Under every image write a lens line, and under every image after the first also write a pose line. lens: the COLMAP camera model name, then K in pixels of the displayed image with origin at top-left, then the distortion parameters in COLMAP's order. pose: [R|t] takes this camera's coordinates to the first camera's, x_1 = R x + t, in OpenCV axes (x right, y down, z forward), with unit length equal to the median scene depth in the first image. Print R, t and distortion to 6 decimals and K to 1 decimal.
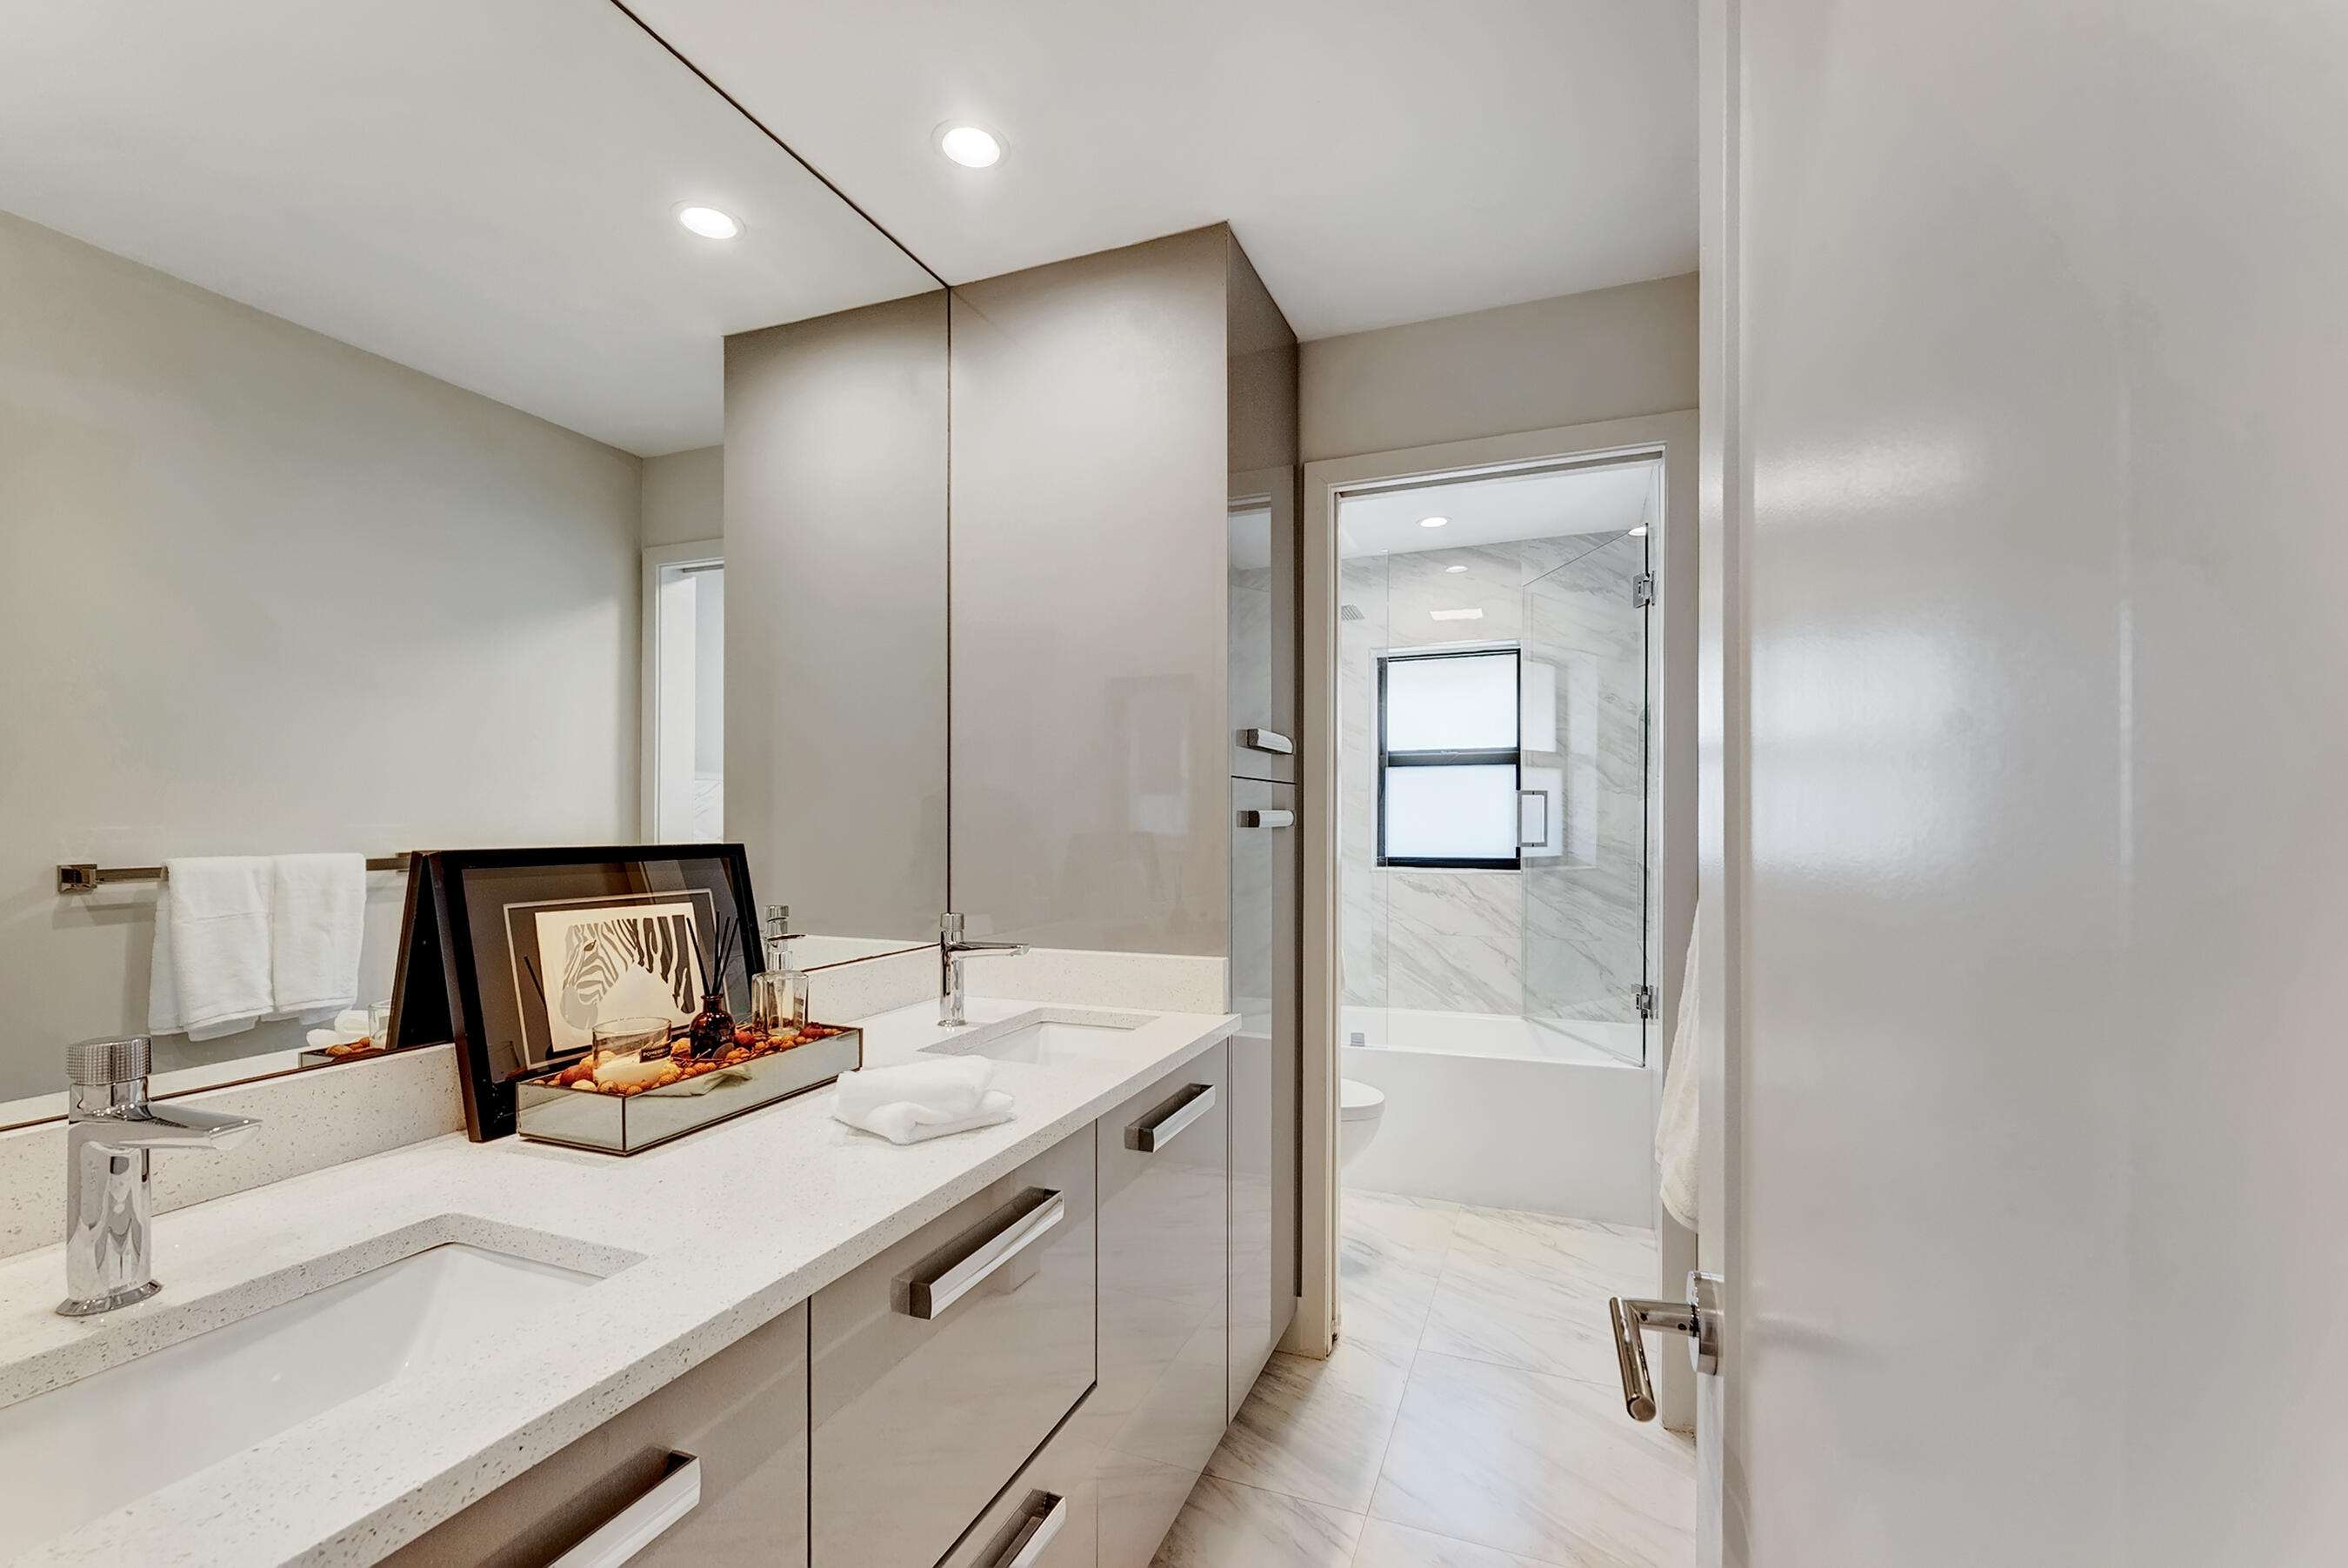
lens RADIAL K [[951.5, 0, 1167.2], [0, 951.5, 825.2], [0, 0, 1]] dist [-0.000250, -0.000436]
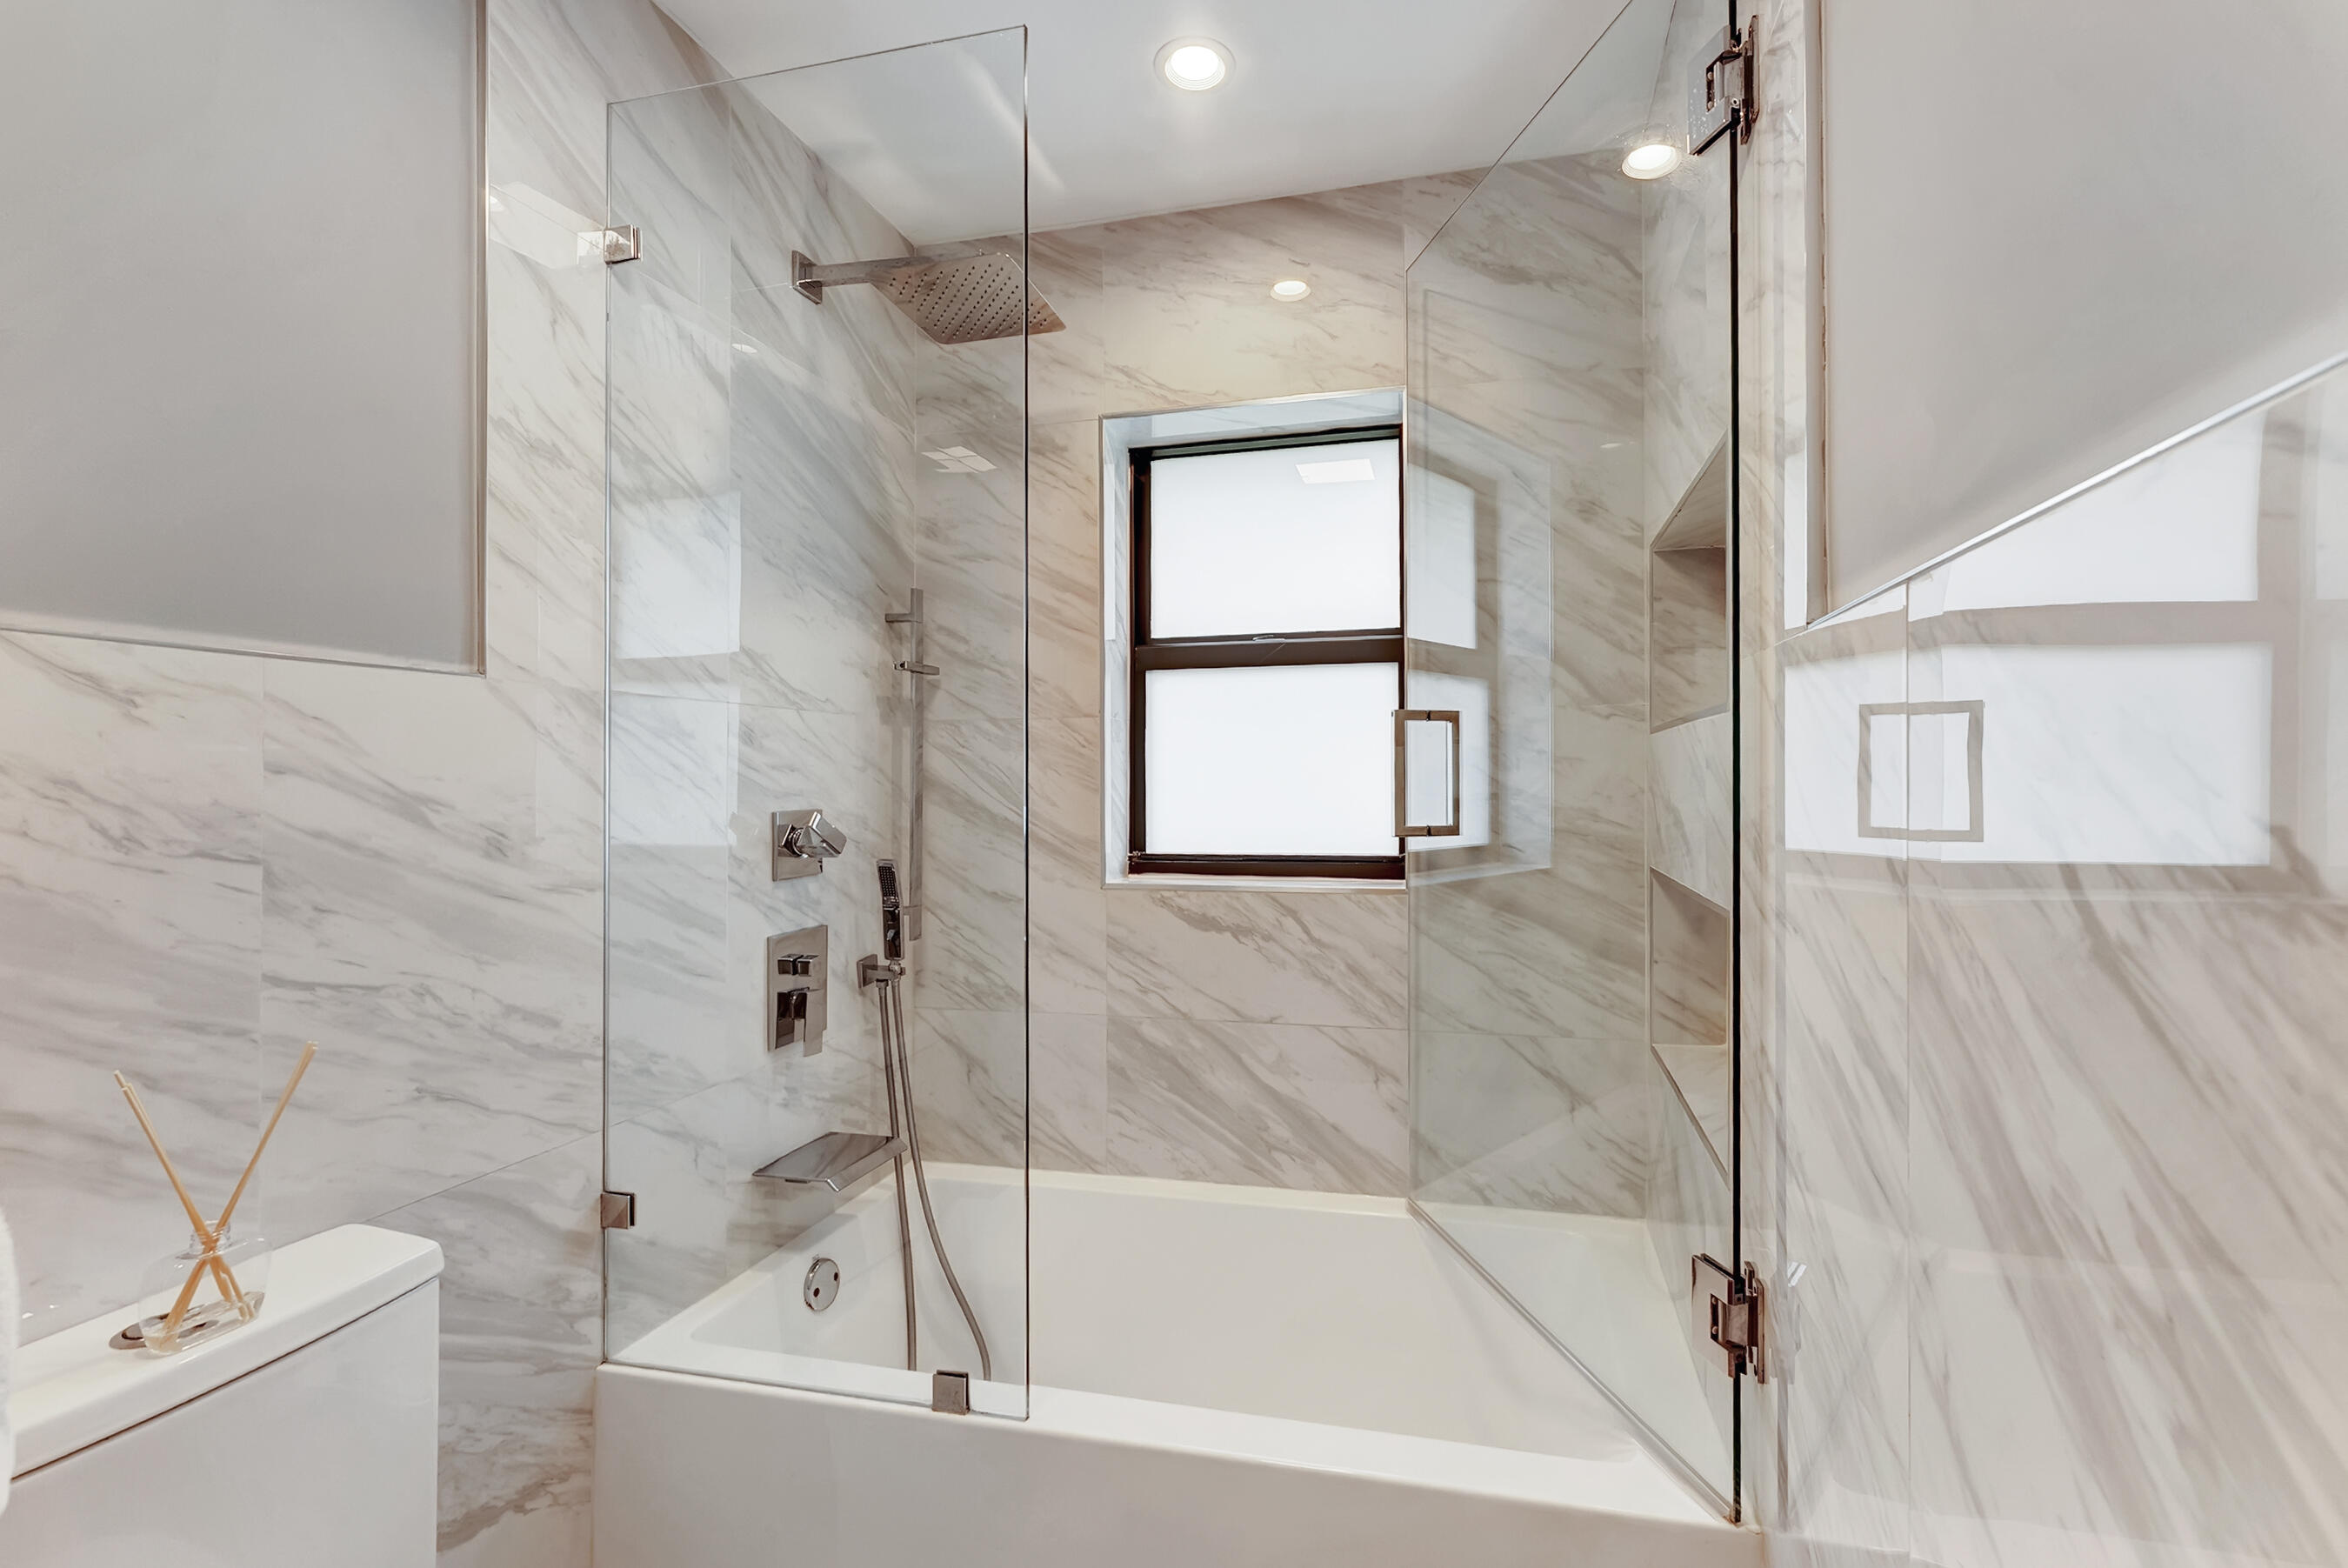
lens RADIAL K [[1157.3, 0, 1179.2], [0, 1157.3, 777.9], [0, 0, 1]] dist [-0.000782, 0.000037]
pose [[0.990545, -0.004888, 0.137100, 0.165378], [0.005580, 0.999974, -0.004669, -0.002666], [-0.137074, 0.005390, 0.990546, 0.407203]]
